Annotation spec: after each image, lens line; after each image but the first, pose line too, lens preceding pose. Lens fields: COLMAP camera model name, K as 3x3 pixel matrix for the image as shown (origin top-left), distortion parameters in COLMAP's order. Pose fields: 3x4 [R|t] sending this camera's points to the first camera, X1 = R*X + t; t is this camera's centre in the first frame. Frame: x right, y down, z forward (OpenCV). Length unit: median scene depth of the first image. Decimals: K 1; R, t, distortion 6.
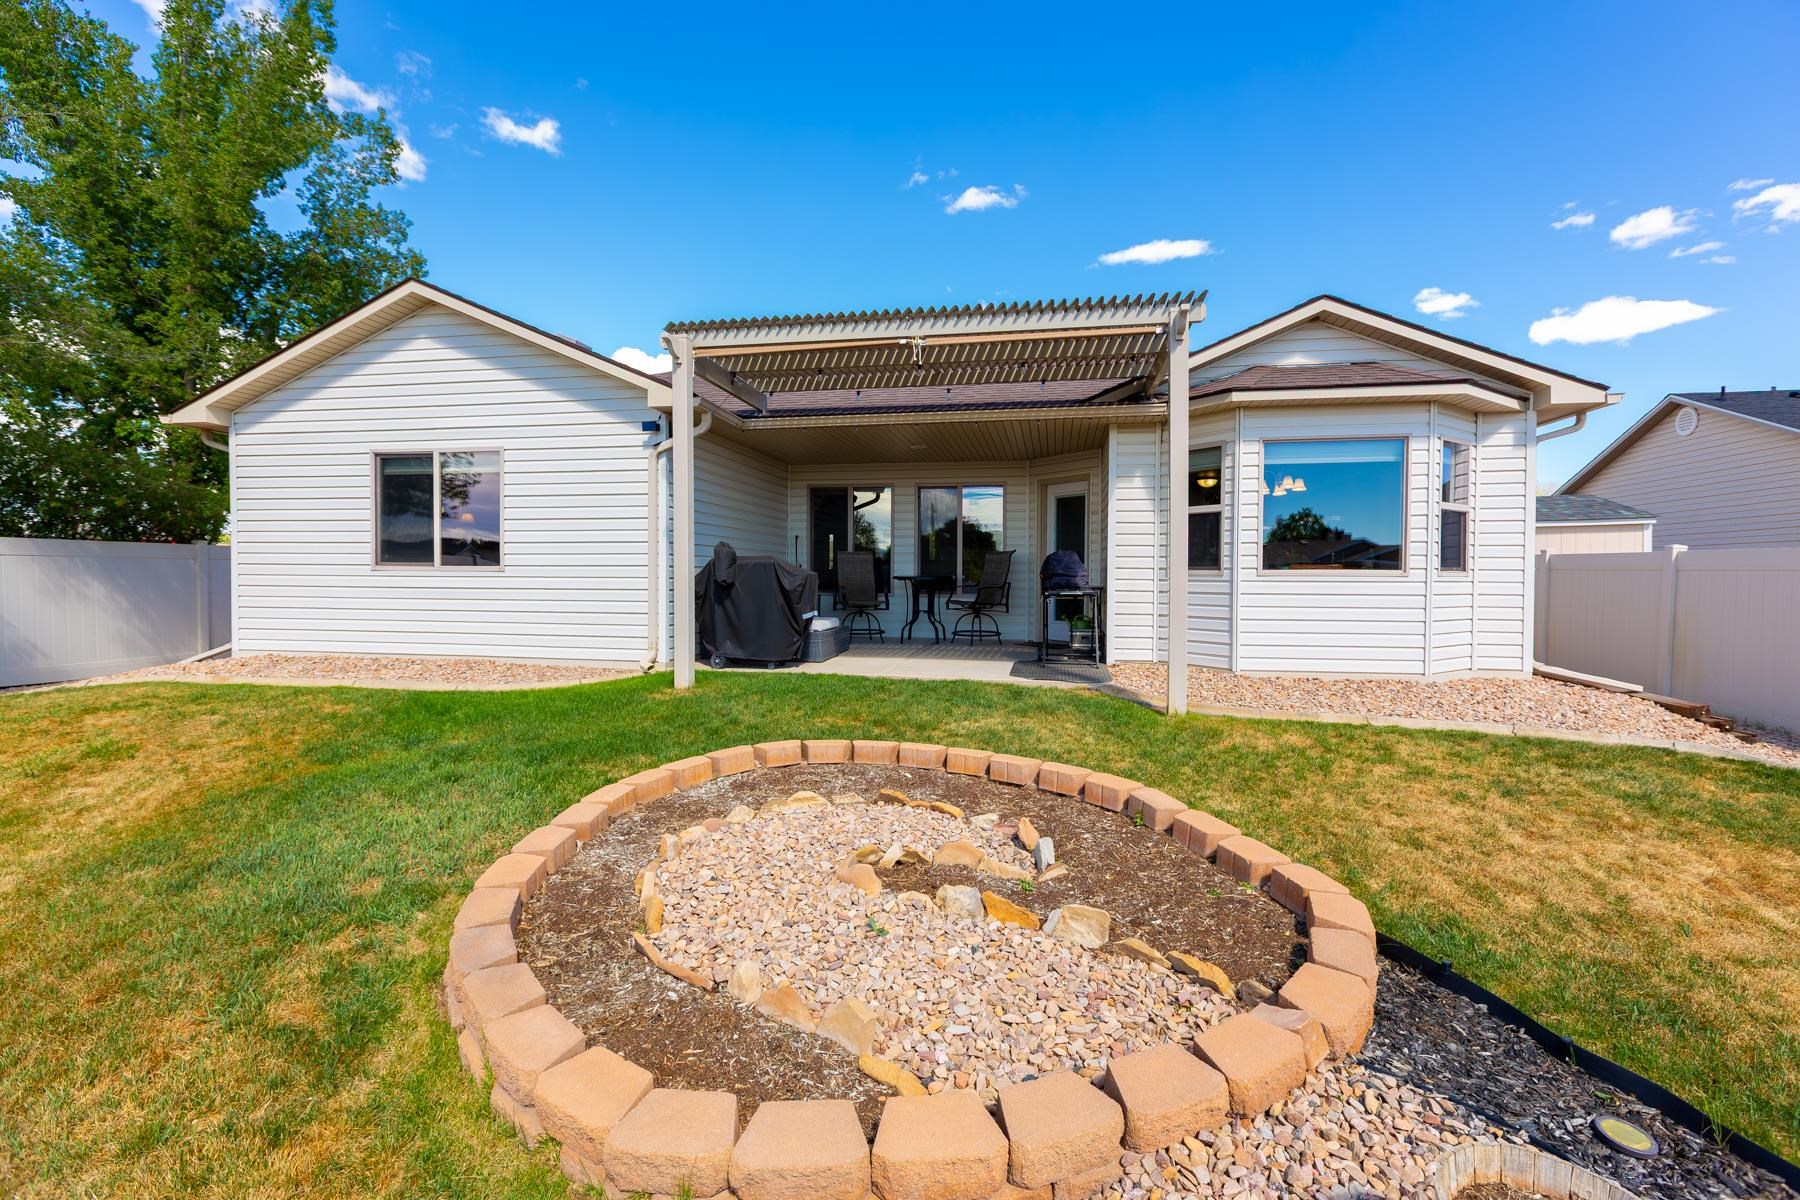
lens RADIAL K [[824.5, 0, 903.2], [0, 824.5, 593.1], [0, 0, 1]] dist [0.004165, -0.004780]
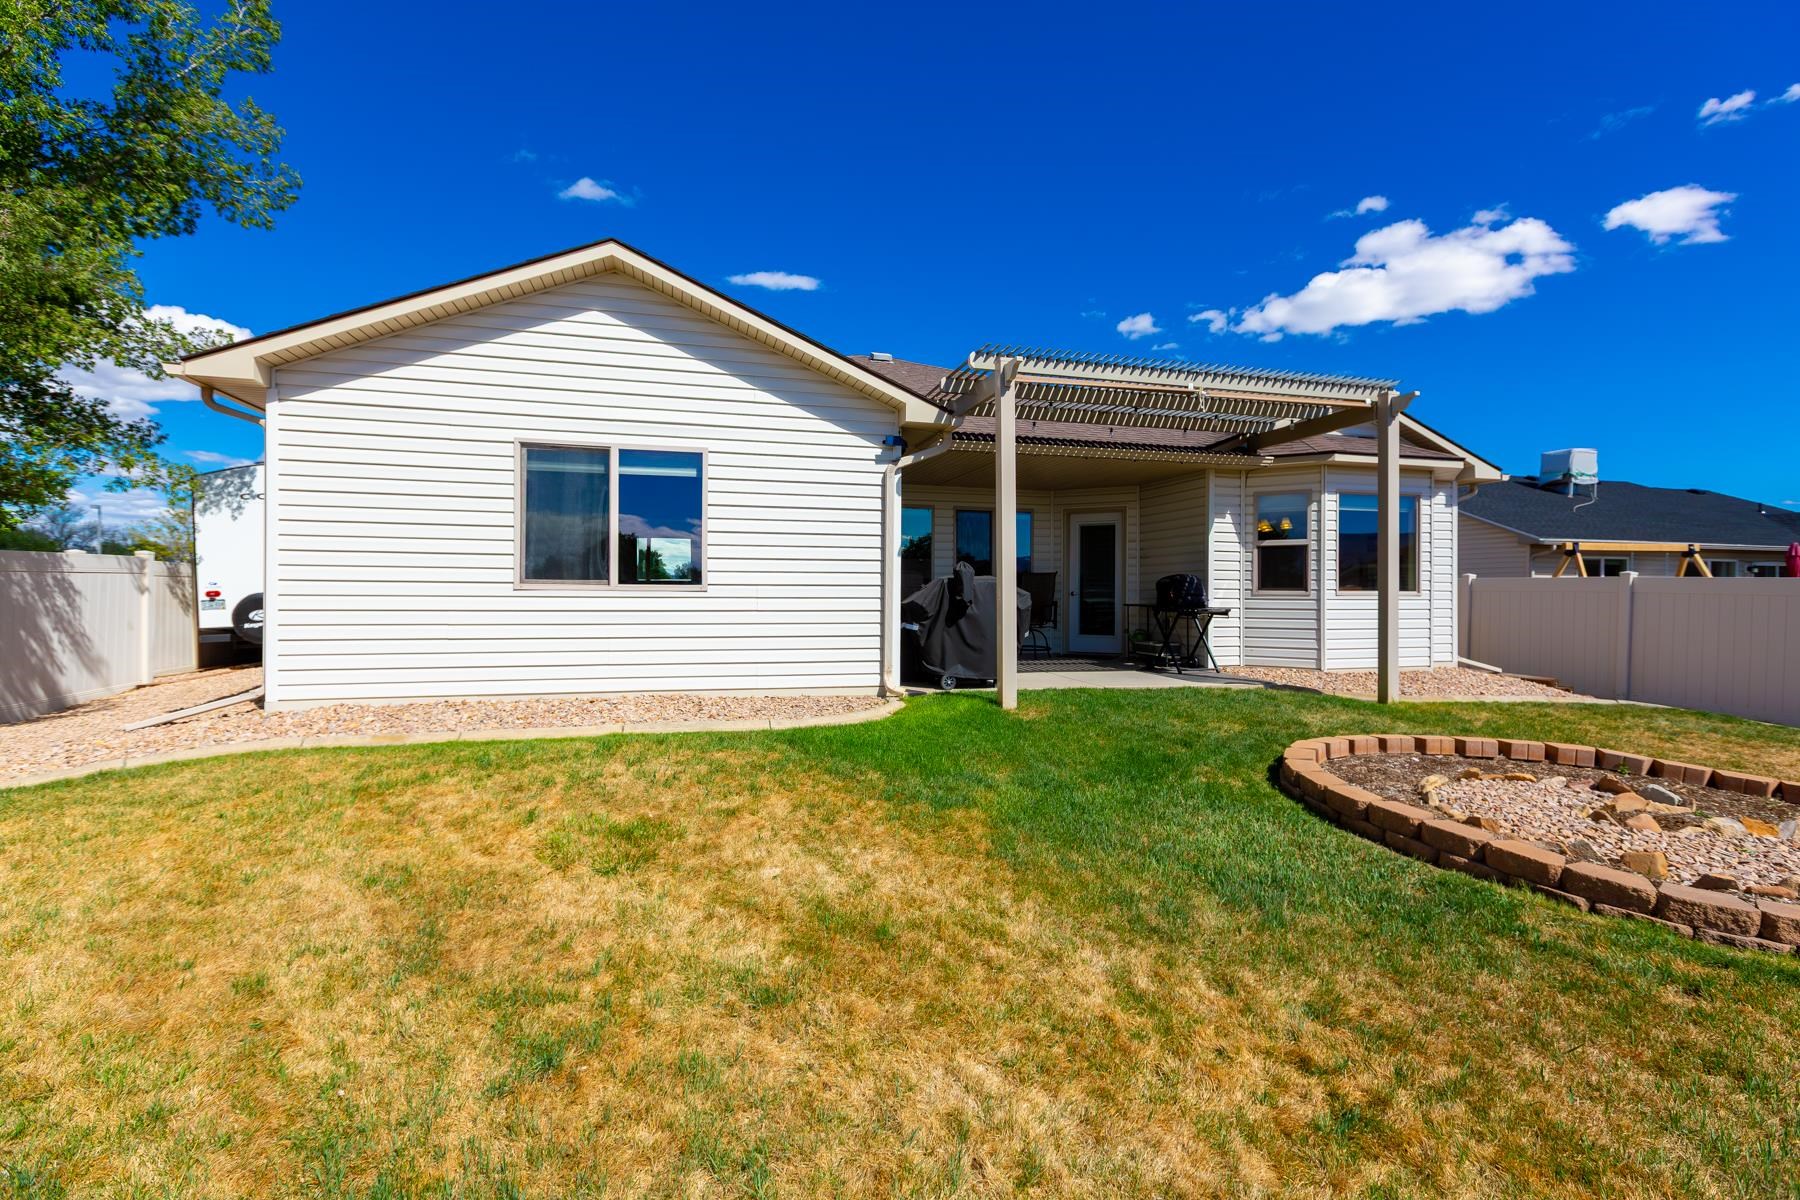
lens RADIAL K [[841.7, 0, 894.7], [0, 841.7, 576.0], [0, 0, 1]] dist [0.005885, -0.000178]
pose [[0.887883, 0.008694, 0.459987, -0.694352], [0.009711, 0.999245, -0.037630, -0.007215], [-0.459967, 0.037878, 0.887128, 0.122096]]
